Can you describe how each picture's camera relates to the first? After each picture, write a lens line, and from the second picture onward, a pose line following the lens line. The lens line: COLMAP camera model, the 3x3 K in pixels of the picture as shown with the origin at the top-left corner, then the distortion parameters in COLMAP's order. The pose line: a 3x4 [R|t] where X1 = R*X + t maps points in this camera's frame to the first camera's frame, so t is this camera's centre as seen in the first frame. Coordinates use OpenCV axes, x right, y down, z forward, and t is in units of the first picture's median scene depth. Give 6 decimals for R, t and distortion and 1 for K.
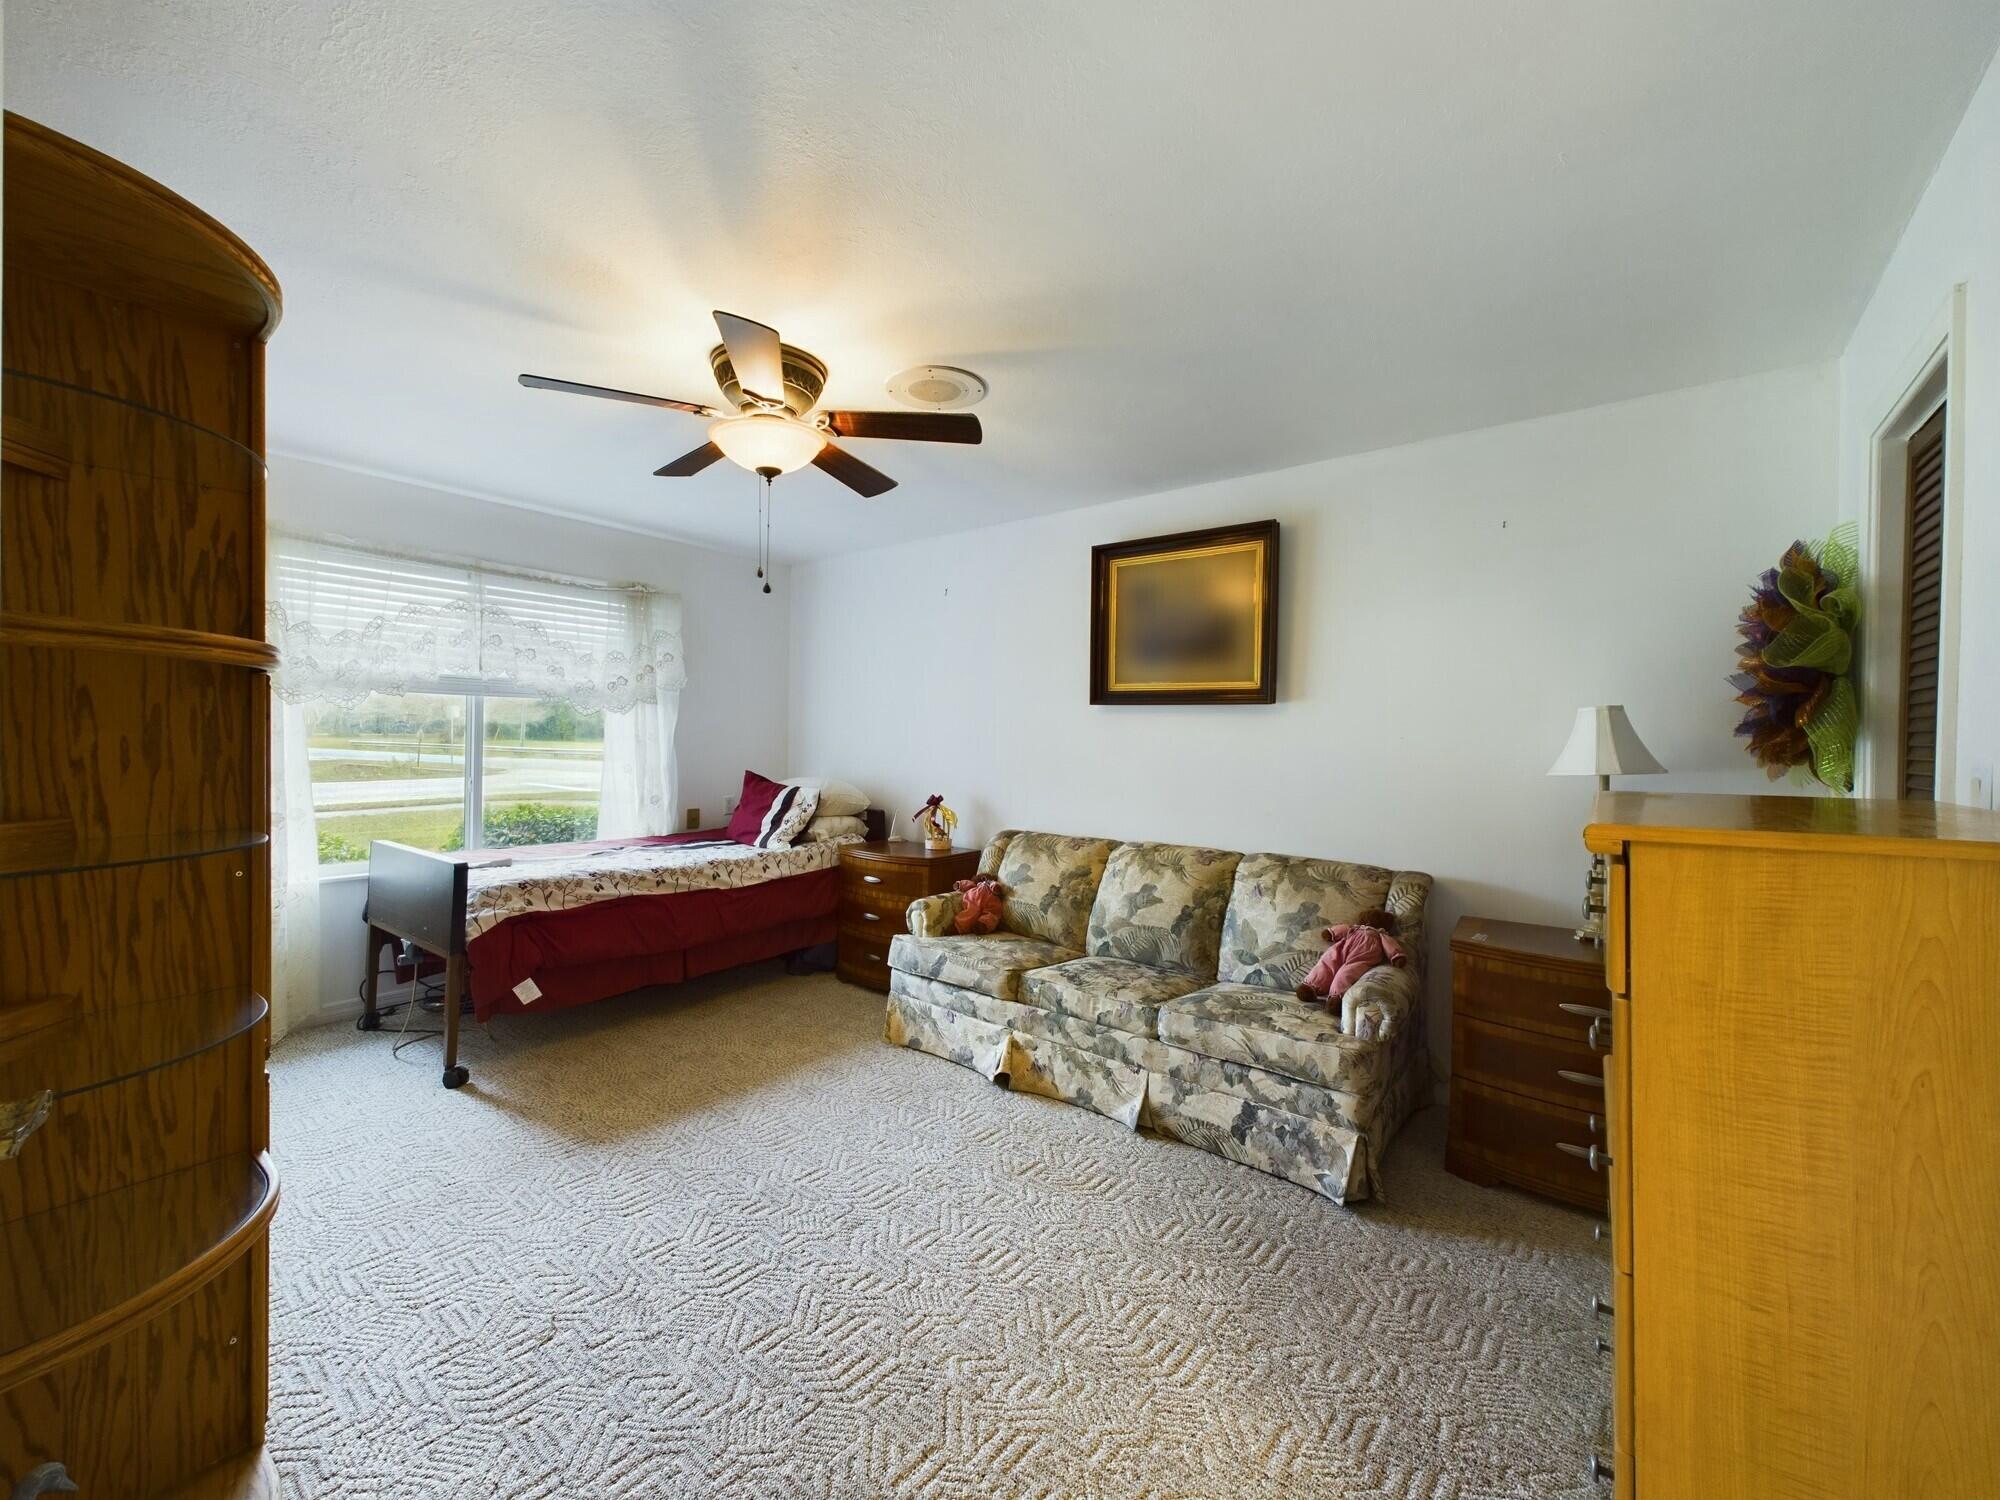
lens RADIAL K [[805.1, 0, 1000.6], [0, 805.1, 738.7], [0, 0, 1]] dist [0.001343, 0.000158]
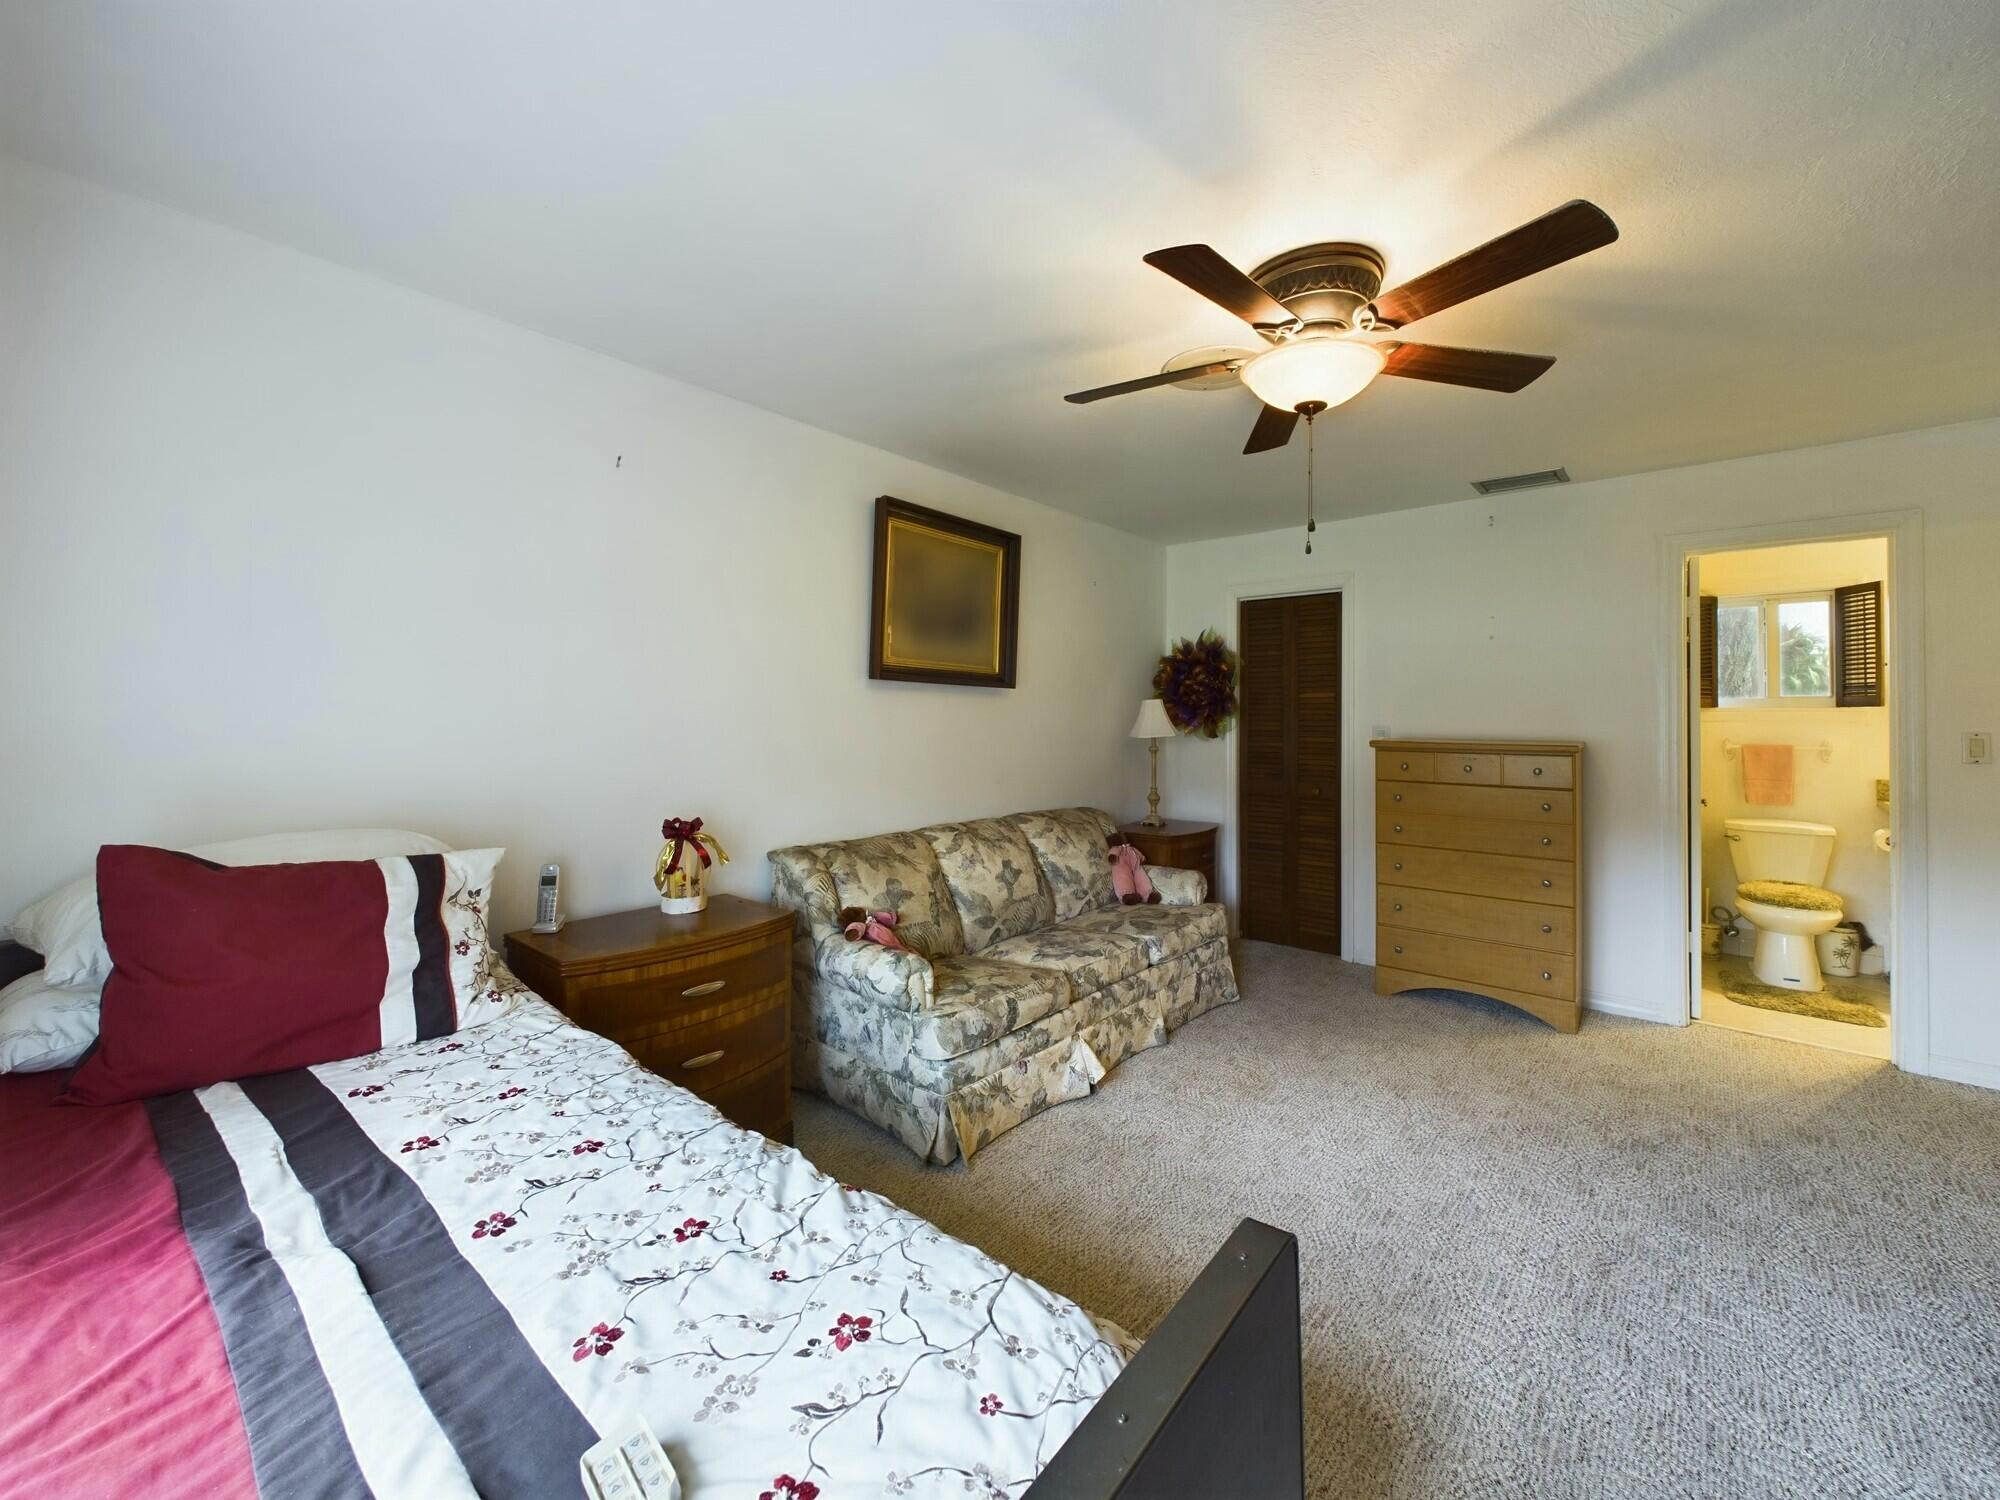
lens RADIAL K [[801.7, 0, 1000.8], [0, 801.7, 693.5], [0, 0, 1]] dist [0.001757, 0.000514]
pose [[0.038797, 0.013629, 0.999154, -0.890041], [-0.005081, 0.999897, -0.013441, -0.019759], [-0.999234, -0.004555, 0.038862, 1.011503]]
